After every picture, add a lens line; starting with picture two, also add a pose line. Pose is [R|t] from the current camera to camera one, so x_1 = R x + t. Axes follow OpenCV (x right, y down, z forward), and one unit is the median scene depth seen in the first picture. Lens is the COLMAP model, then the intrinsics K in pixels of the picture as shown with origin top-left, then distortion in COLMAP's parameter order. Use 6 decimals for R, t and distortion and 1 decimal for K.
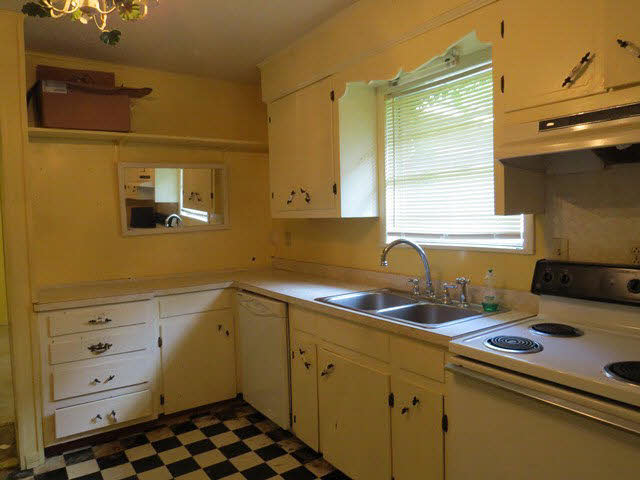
lens RADIAL K [[462.2, 0, 320.0], [0, 462.2, 240.0], [0, 0, 1]] dist [-0.004871, 0.004585]
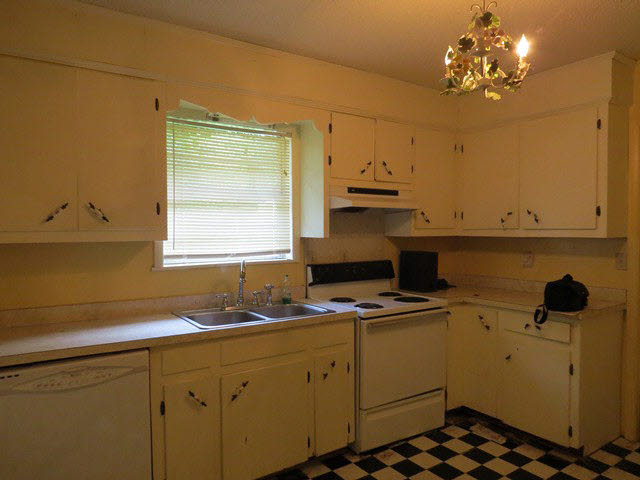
lens RADIAL K [[462.2, 0, 320.0], [0, 462.2, 240.0], [0, 0, 1]] dist [-0.004871, 0.004585]
pose [[-0.005814, -0.001332, 0.999982, -0.963104], [0.057261, 0.998358, 0.001663, -0.037298], [-0.998342, 0.057270, -0.005728, 0.782977]]
